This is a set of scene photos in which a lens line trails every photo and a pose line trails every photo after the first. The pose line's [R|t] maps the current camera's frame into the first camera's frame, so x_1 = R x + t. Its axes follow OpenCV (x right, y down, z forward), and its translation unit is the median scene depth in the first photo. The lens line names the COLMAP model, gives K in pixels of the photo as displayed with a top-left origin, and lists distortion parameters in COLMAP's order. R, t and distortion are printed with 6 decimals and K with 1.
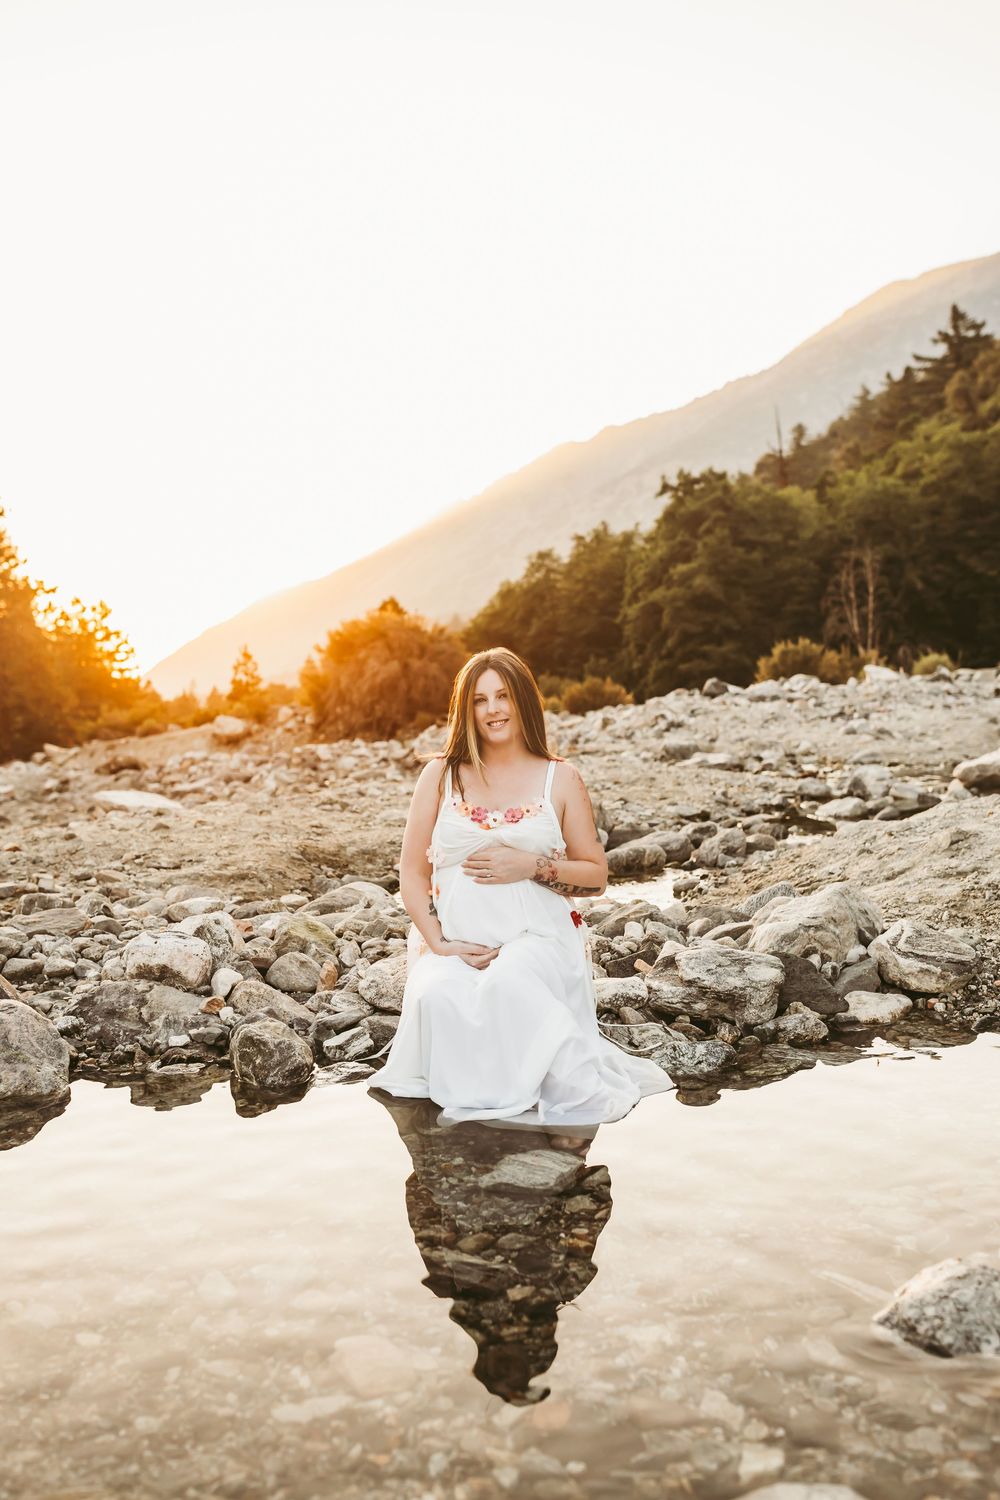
lens RADIAL K [[1461.9, 0, 500.0], [0, 1461.9, 750.0], [0, 0, 1]] dist [0.007861, -0.013351]
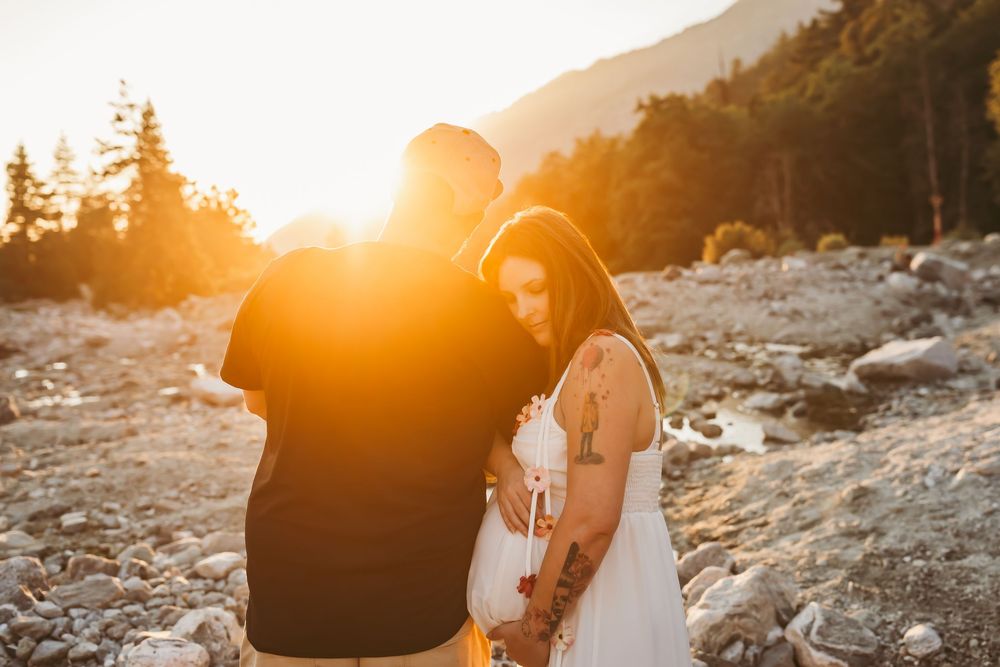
lens RADIAL K [[1052.9, 0, 547.0], [0, 1052.9, 312.2], [0, 0, 1]] dist [0.010089, -0.019429]
pose [[0.999710, -0.003281, 0.023848, 0.037397], [0.002910, 0.999875, 0.015571, -0.111146], [-0.023896, -0.015497, 0.999594, 0.146965]]
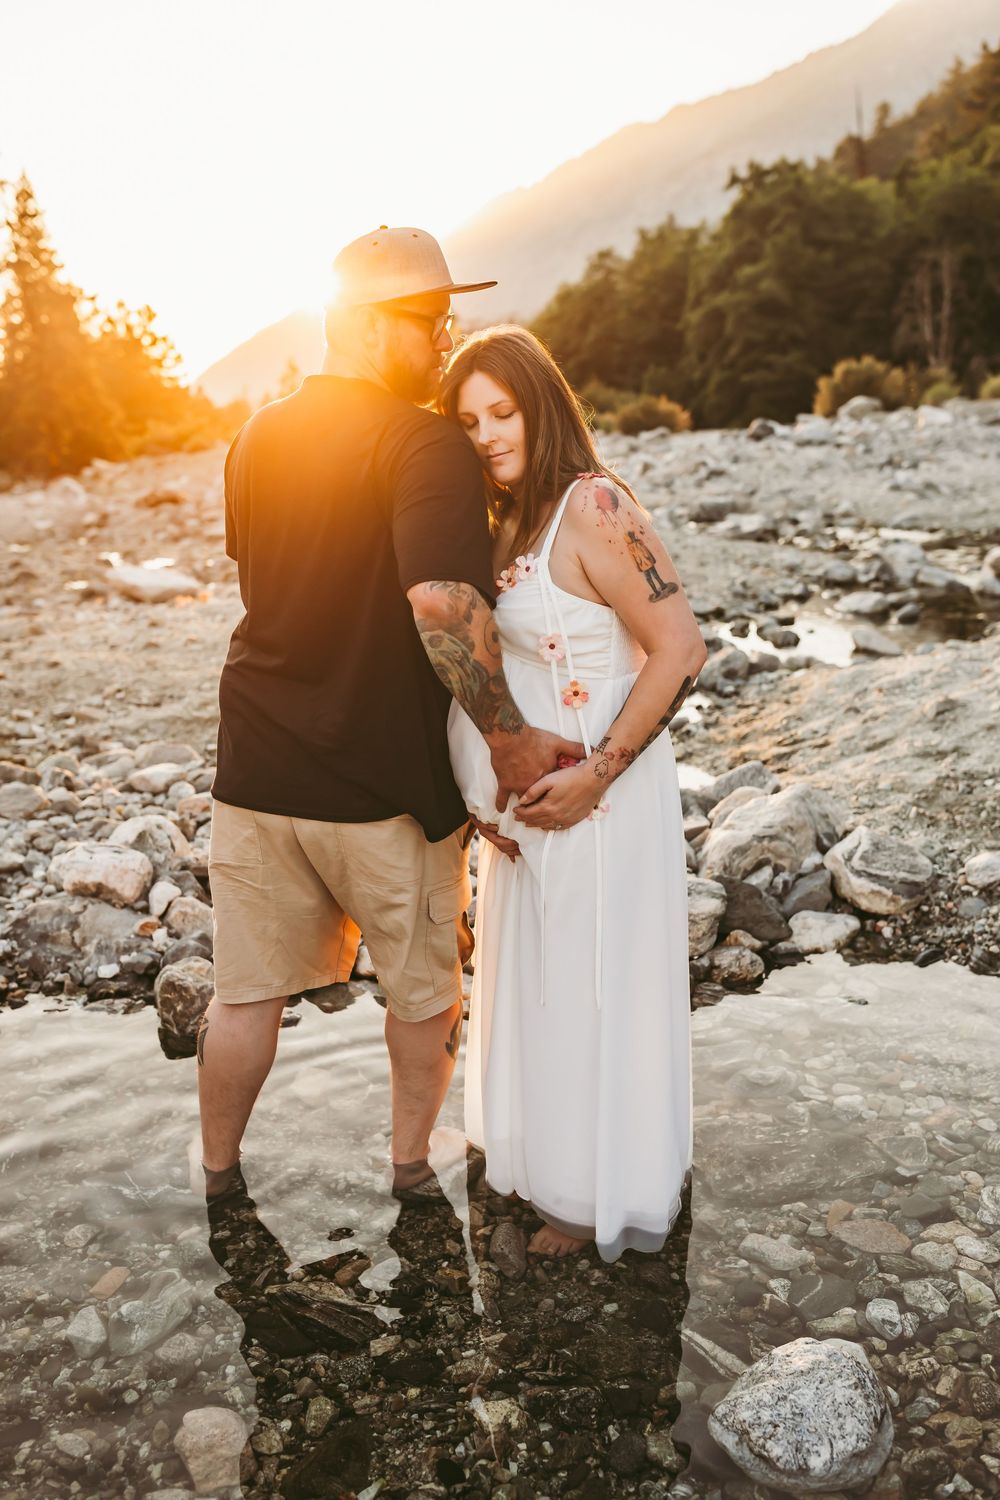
lens RADIAL K [[1461.9, 0, 500.0], [0, 1461.9, 750.0], [0, 0, 1]] dist [0.007861, -0.013351]
pose [[0.999304, 0.010391, -0.035816, 0.059319], [-0.003311, 0.981325, 0.192328, -0.103065], [0.037145, -0.192076, 0.980677, 0.042737]]
